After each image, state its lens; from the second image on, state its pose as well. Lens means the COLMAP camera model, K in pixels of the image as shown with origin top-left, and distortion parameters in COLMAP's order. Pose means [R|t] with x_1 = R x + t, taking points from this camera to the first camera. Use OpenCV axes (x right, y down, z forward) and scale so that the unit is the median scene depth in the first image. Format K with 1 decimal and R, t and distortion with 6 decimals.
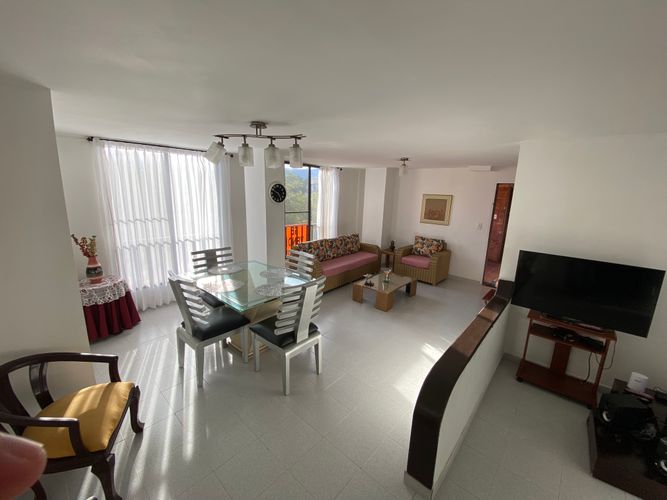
lens RADIAL K [[270.4, 0, 336.3], [0, 270.4, 247.1], [0, 0, 1]] dist [0.006493, -0.014548]
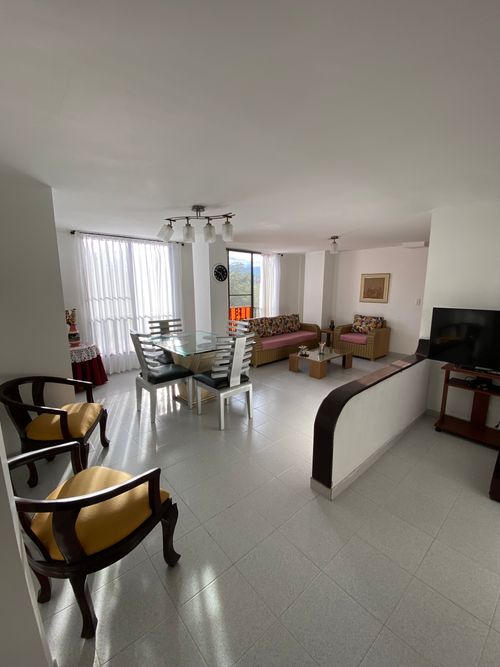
lens RADIAL K [[270.4, 0, 253.5], [0, 270.4, 332.2], [0, 0, 1]] dist [0.006493, -0.014548]
pose [[0.991361, -0.011818, -0.130625, 0.087102], [0.006700, 0.999195, -0.039555, 0.121821], [0.130987, 0.038338, 0.990643, -0.131502]]
